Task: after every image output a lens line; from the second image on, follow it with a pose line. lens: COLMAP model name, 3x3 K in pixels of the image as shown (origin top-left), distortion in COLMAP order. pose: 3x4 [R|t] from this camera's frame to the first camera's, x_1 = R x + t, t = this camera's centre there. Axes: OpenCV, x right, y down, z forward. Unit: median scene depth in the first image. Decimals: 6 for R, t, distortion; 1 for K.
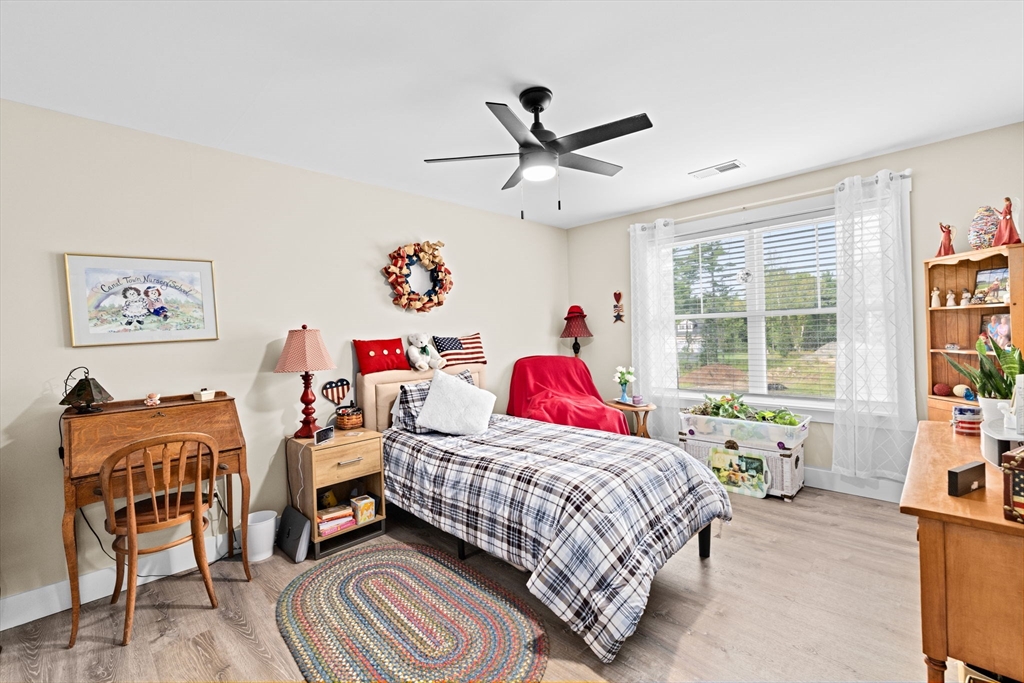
lens RADIAL K [[437.3, 0, 512.0], [0, 437.3, 341.5], [0, 0, 1]] dist [-0.000256, 0.000068]
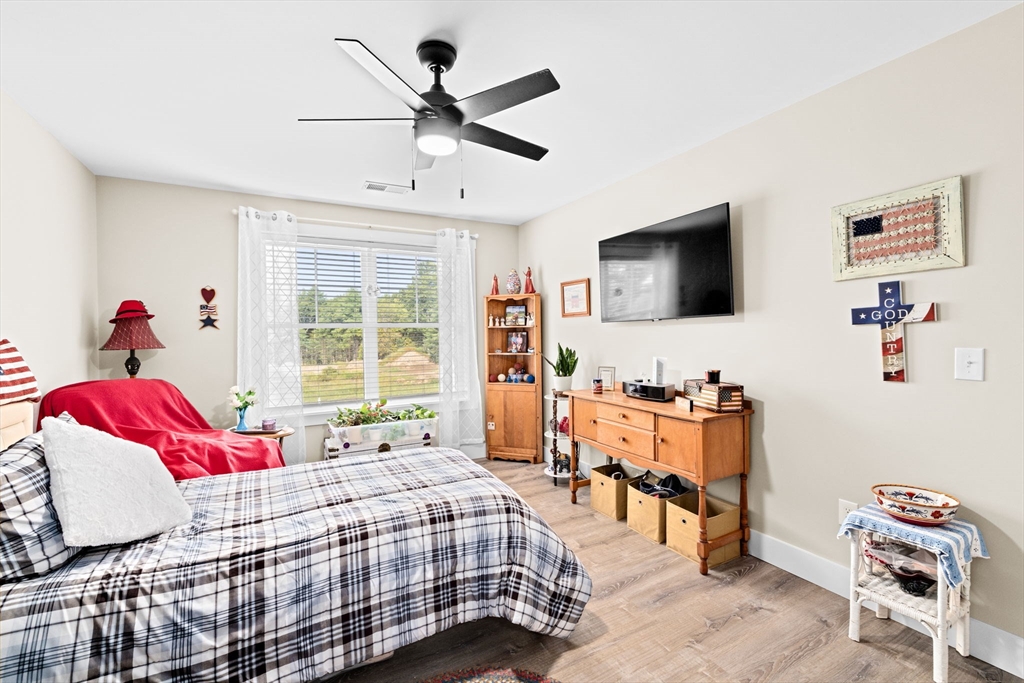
lens RADIAL K [[437.3, 0, 512.0], [0, 437.3, 341.5], [0, 0, 1]] dist [-0.000256, 0.000068]
pose [[0.288225, 0.010717, 0.957503, -0.569027], [0.025131, 0.999508, -0.018752, 0.008898], [-0.957233, 0.029468, 0.287813, 0.517158]]
